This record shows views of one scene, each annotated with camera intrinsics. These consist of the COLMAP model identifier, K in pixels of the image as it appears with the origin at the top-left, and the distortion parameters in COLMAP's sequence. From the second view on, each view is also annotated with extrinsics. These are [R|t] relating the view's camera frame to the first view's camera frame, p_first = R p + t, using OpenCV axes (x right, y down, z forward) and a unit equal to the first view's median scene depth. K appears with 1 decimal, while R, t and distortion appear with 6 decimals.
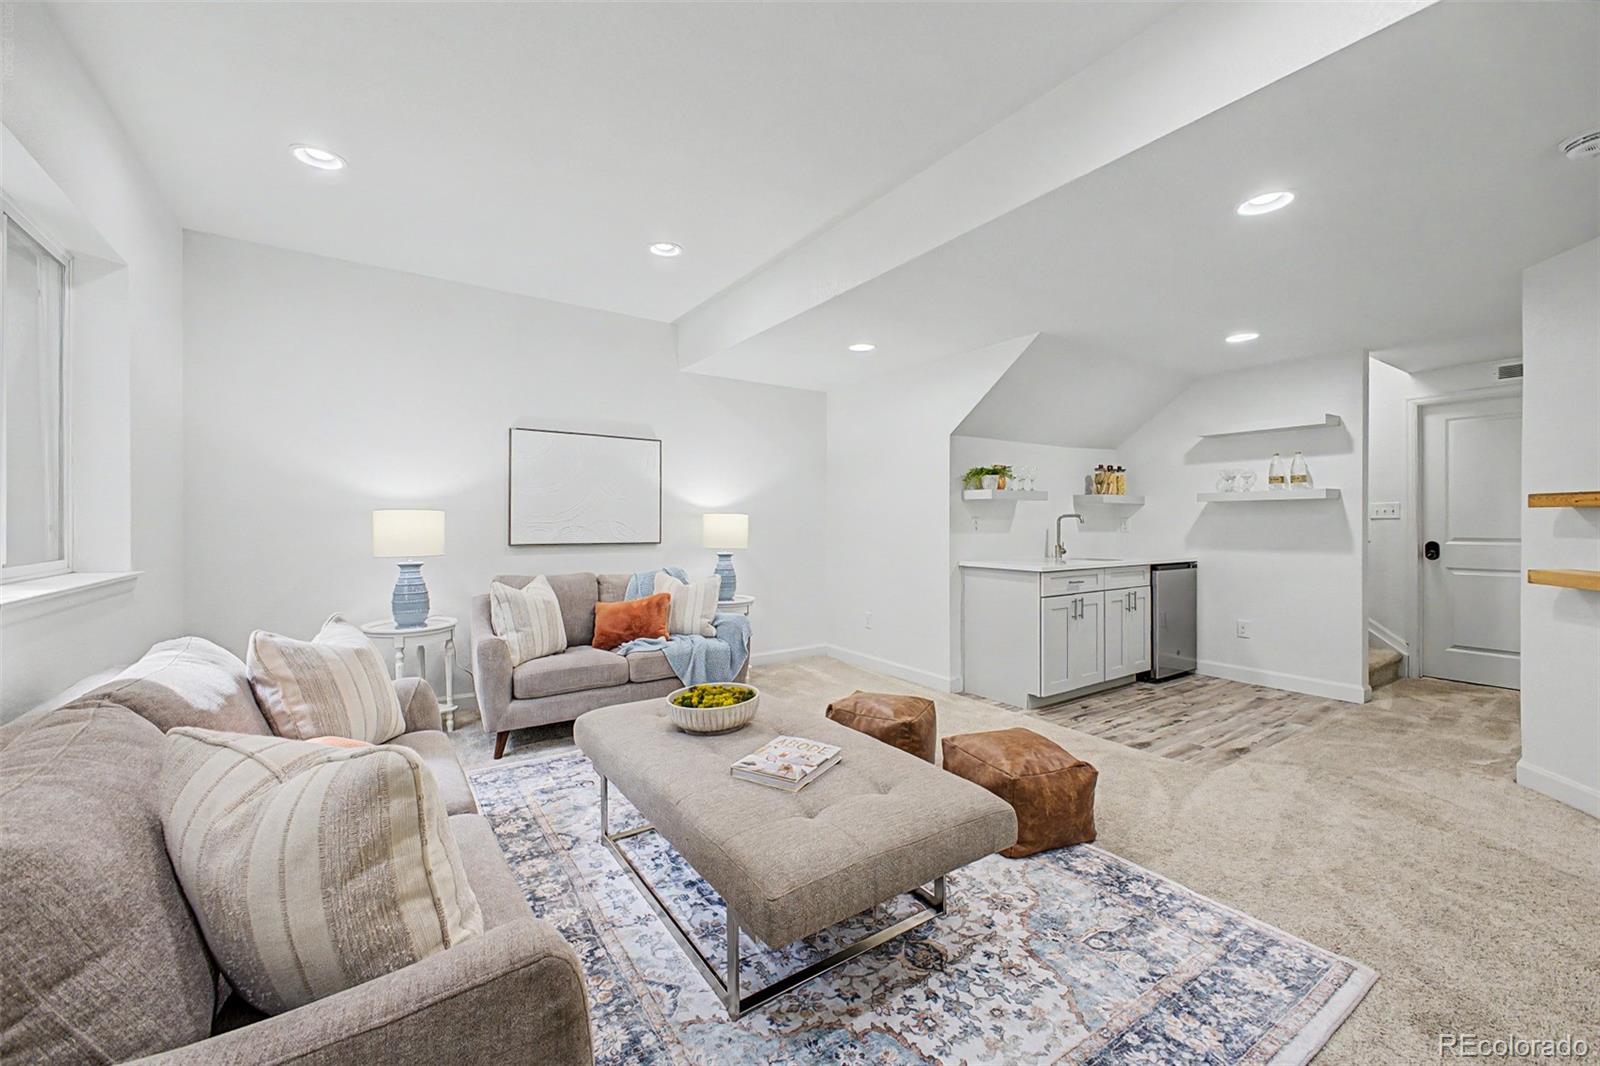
lens RADIAL K [[632.8, 0, 805.2], [0, 632.8, 524.3], [0, 0, 1]] dist [0.016838, -0.002394]
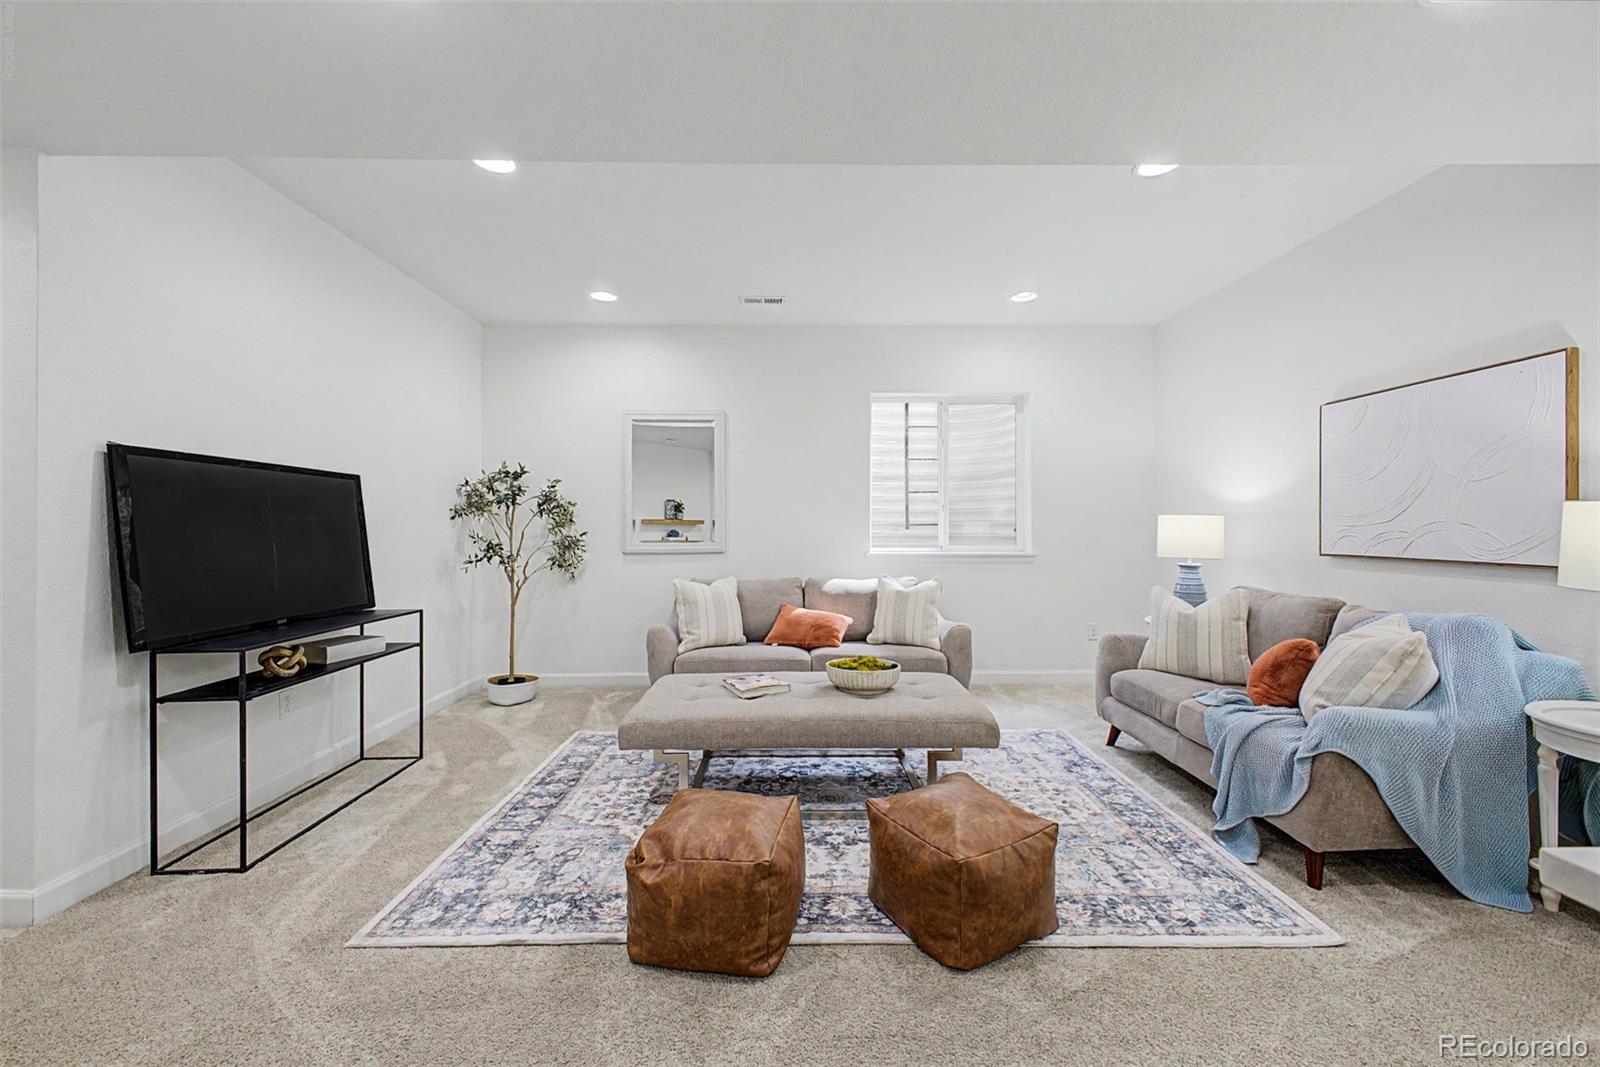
lens RADIAL K [[632.8, 0, 801.7], [0, 632.8, 529.4], [0, 0, 1]] dist [0.016838, -0.002394]
pose [[-0.548735, 0.005910, -0.835976, 0.574134], [-0.000528, 0.999972, 0.007415, -0.005364], [0.835996, 0.004510, -0.548716, 0.938405]]
